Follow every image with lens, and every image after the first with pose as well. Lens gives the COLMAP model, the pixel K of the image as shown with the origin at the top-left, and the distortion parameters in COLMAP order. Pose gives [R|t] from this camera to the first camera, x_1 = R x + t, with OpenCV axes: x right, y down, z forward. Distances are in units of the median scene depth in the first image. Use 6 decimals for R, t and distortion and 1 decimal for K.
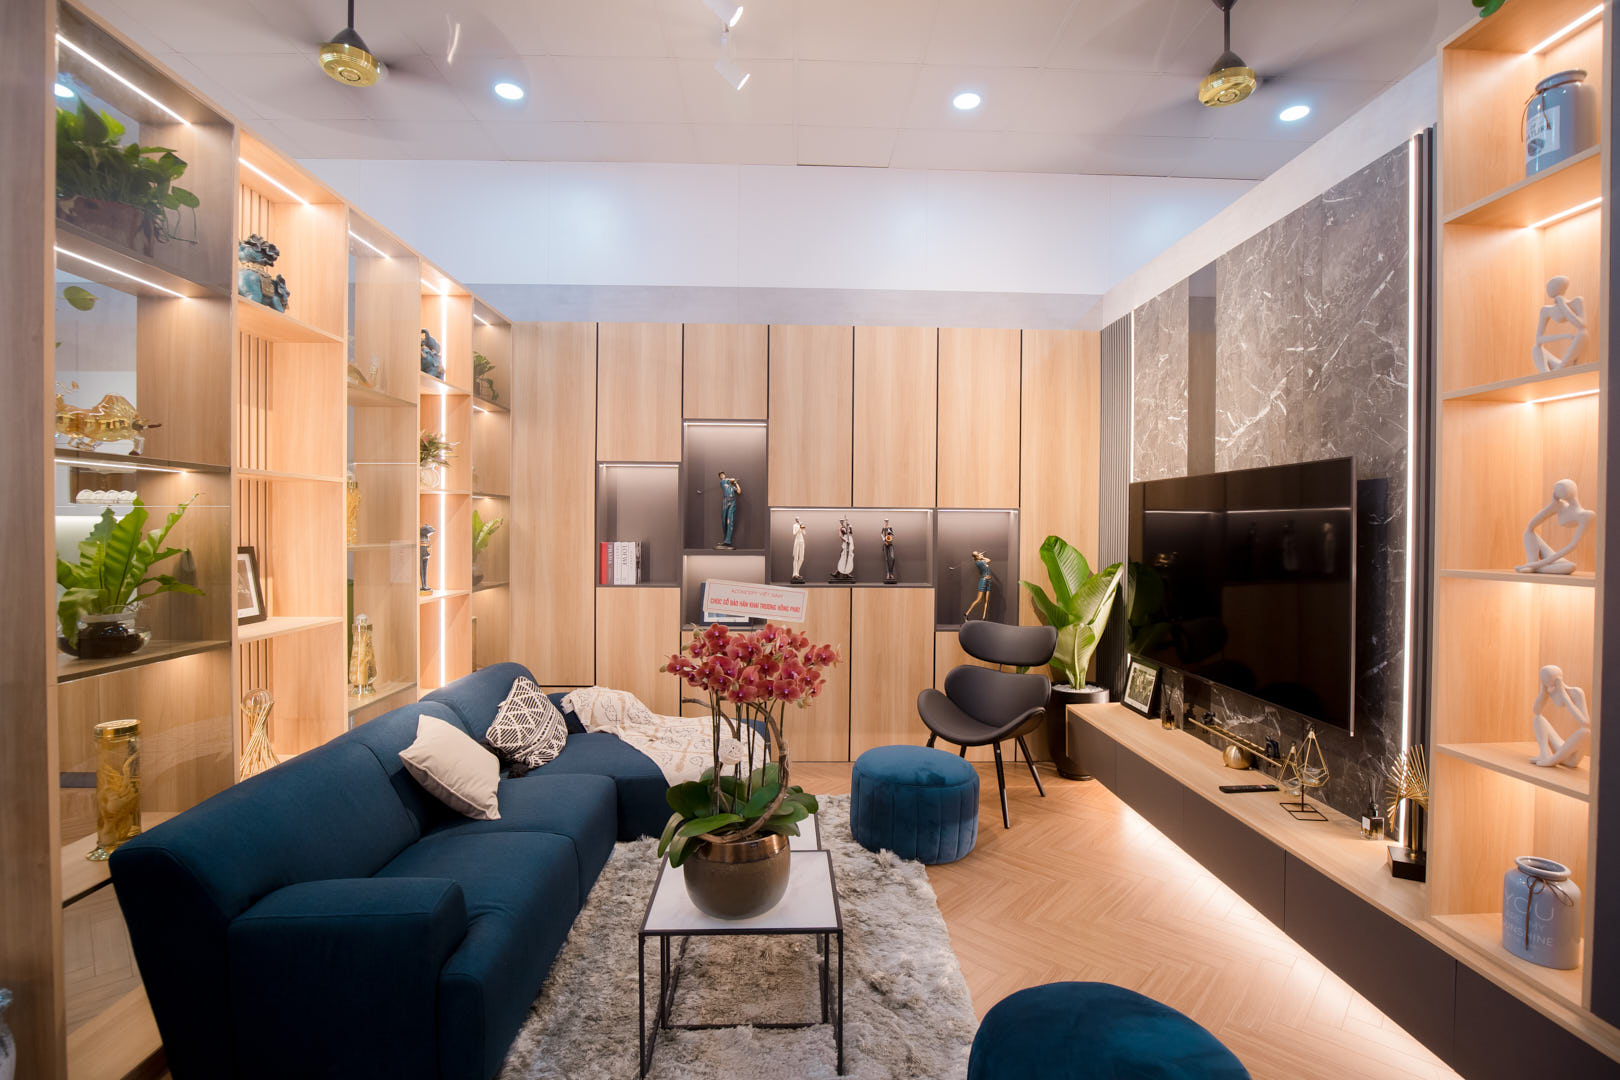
lens RADIAL K [[749.9, 0, 813.0], [0, 749.9, 536.7], [0, 0, 1]] dist [-0.015969, 0.000384]
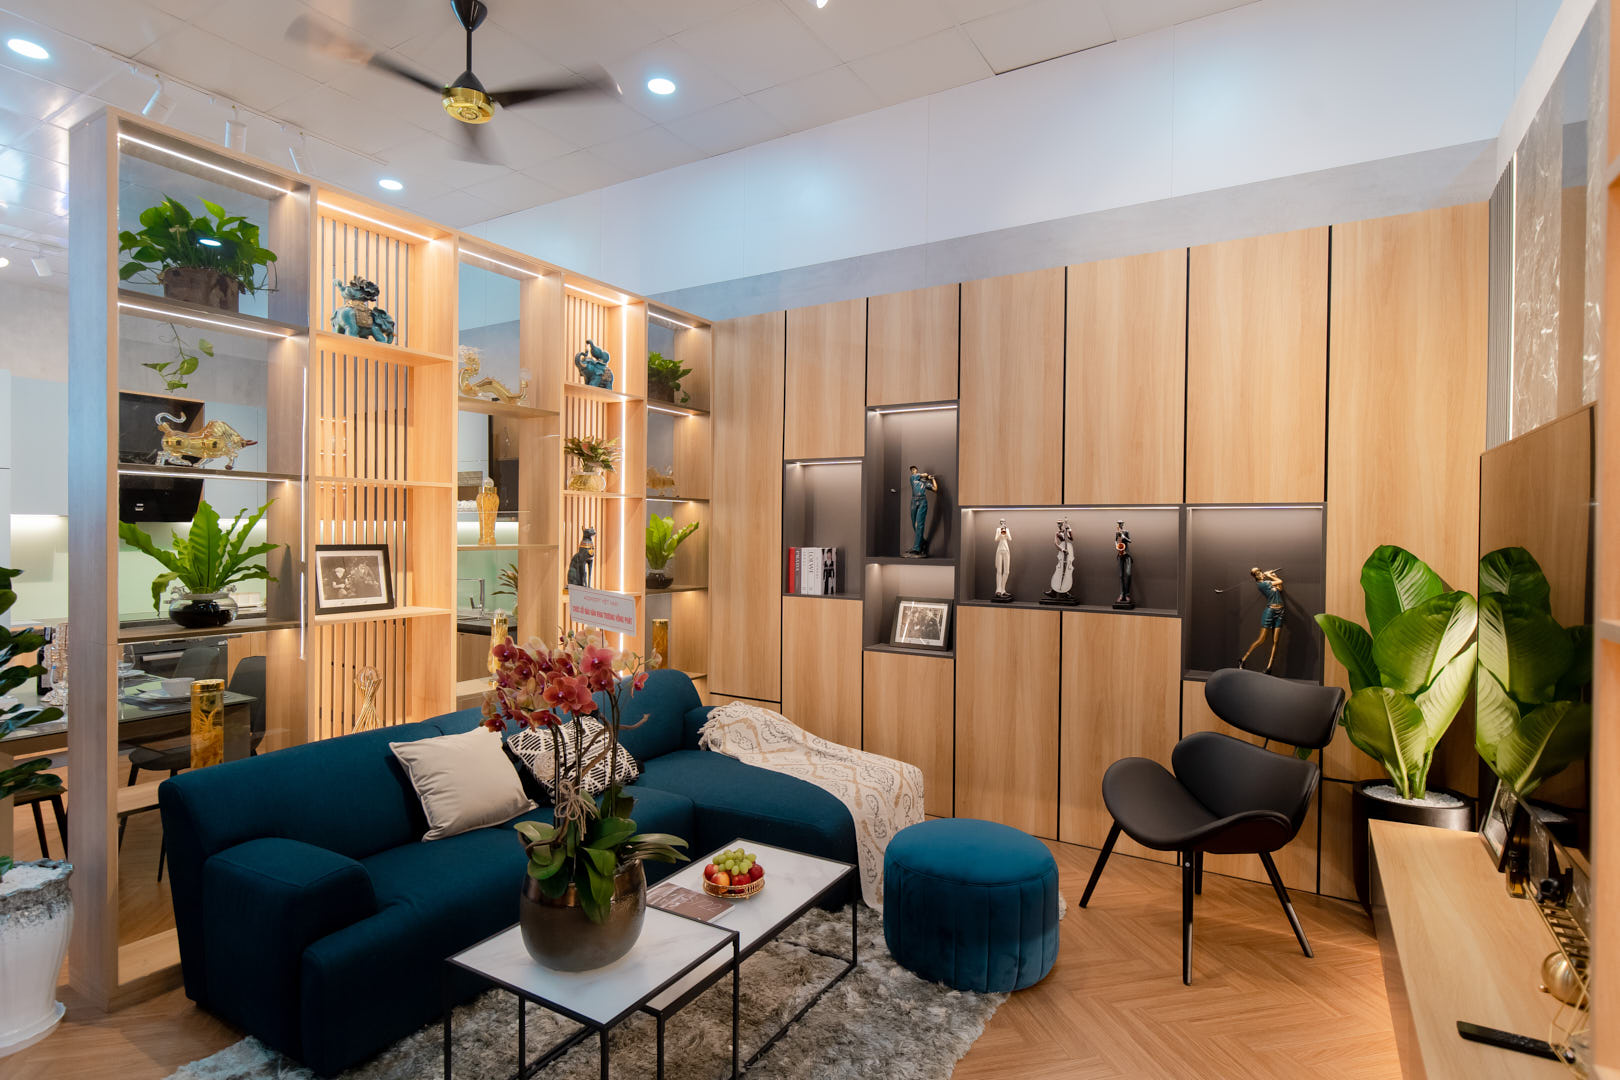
lens RADIAL K [[826.7, 0, 811.1], [0, 826.7, 540.3], [0, 0, 1]] dist [0.011575, 0.001757]
pose [[0.840042, 0.006842, -0.542478, 0.294753], [-0.010724, 0.999935, -0.003994, 0.002460], [0.542415, 0.009172, 0.840061, 0.157095]]
